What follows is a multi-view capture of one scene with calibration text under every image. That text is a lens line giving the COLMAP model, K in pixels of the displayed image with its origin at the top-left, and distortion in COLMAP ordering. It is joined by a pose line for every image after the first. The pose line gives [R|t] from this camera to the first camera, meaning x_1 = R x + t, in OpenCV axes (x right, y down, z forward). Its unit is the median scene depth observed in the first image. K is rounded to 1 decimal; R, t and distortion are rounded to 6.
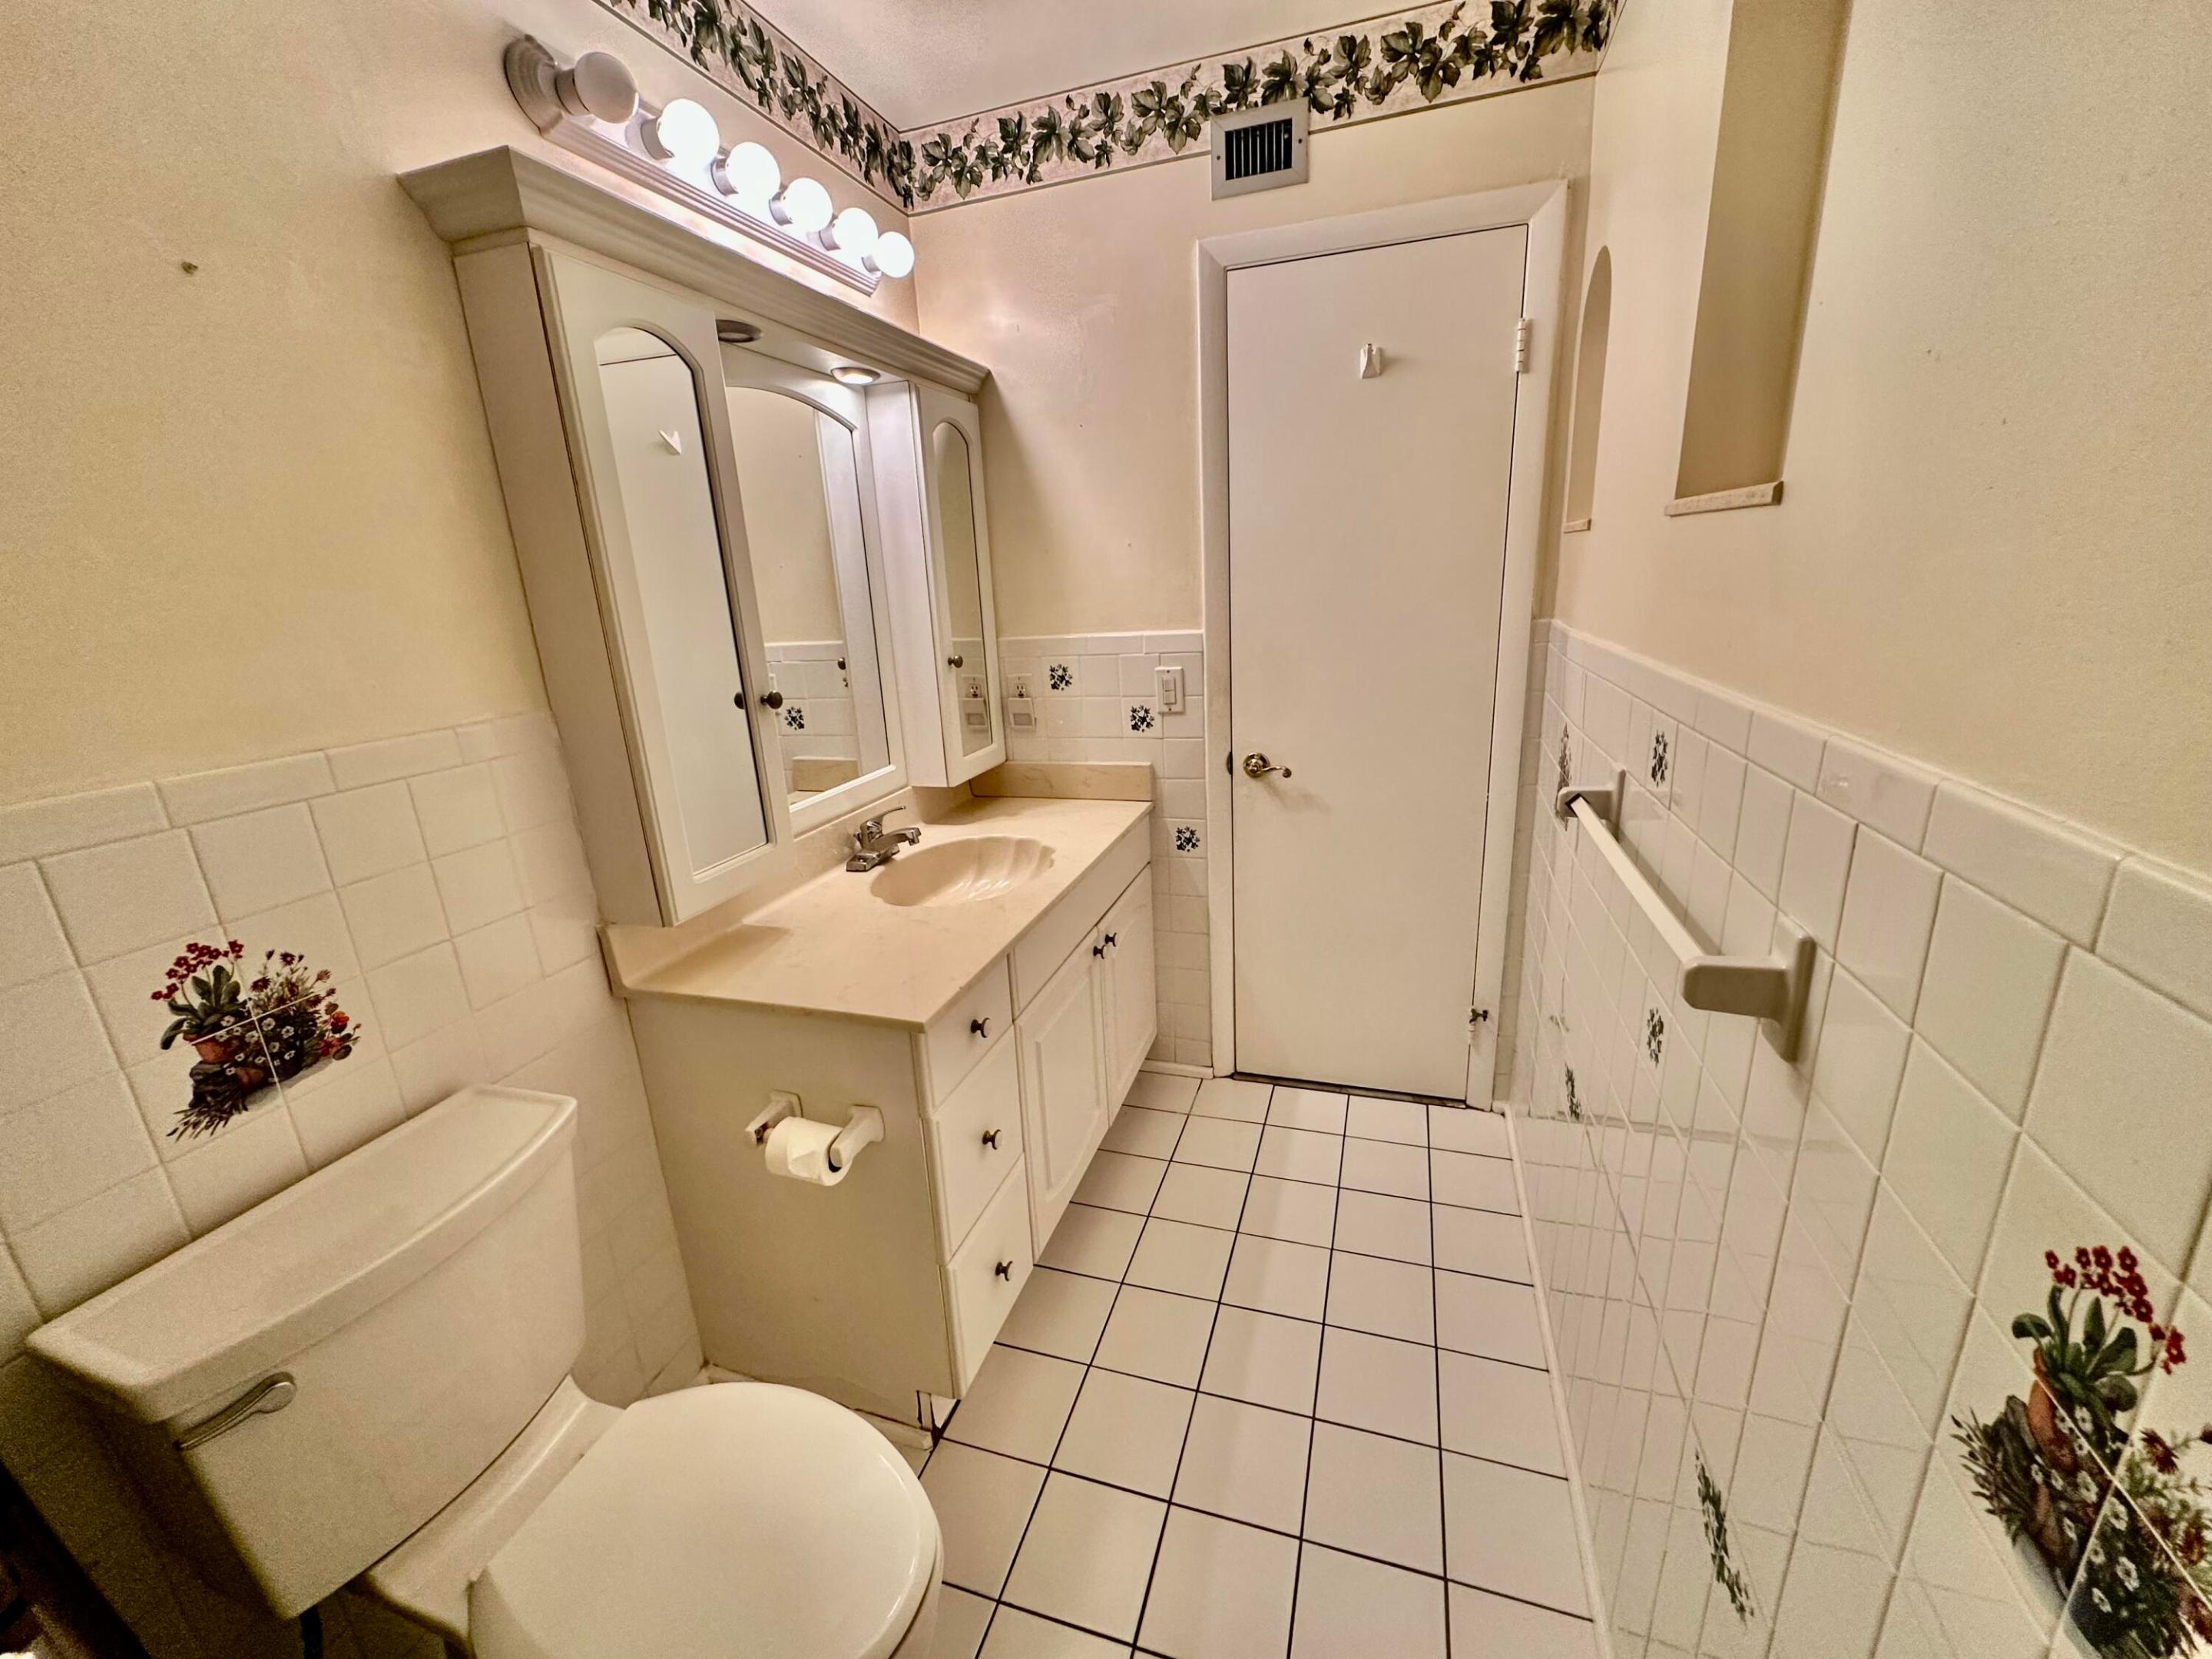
lens RADIAL K [[884.9, 0, 1098.2], [0, 884.9, 838.1], [0, 0, 1]] dist [-0.006571, 0.001156]
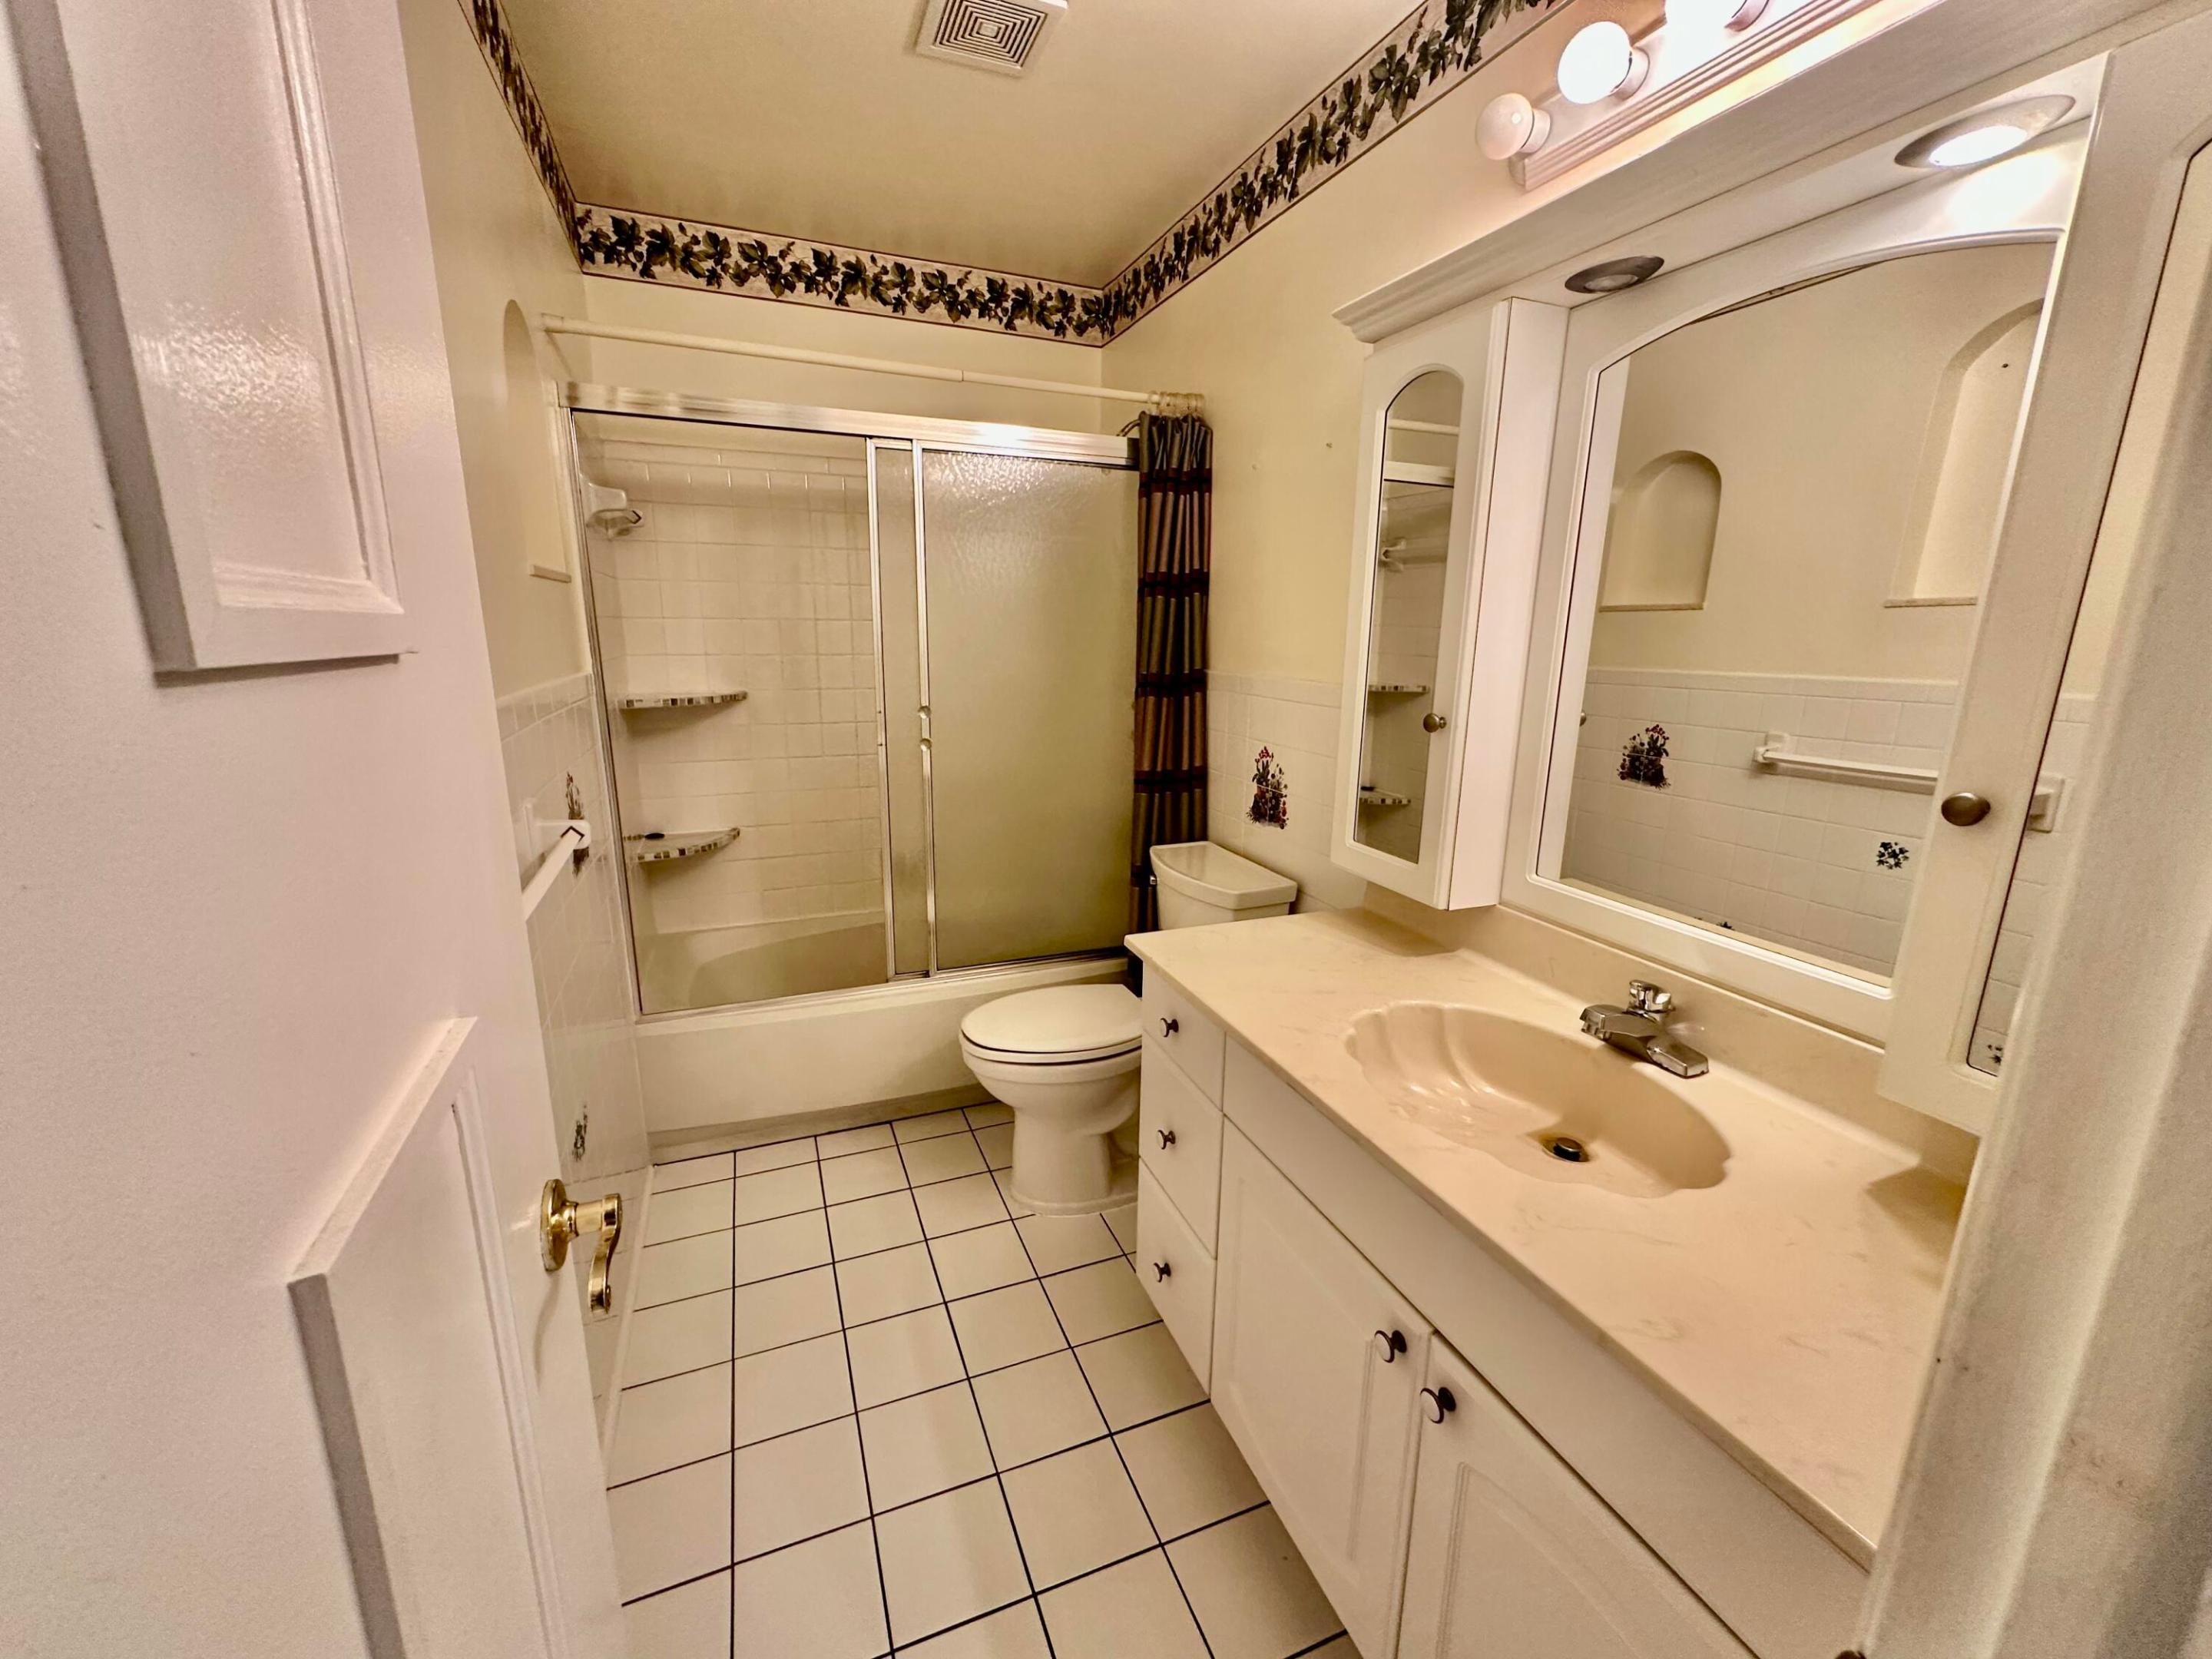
lens RADIAL K [[884.9, 0, 1095.9], [0, 884.9, 817.5], [0, 0, 1]] dist [-0.006571, 0.001156]
pose [[-0.763766, 0.187461, -0.617673, 0.653920], [-0.150496, 0.878815, 0.452808, -0.572636], [0.627704, 0.438796, -0.642997, 1.850836]]
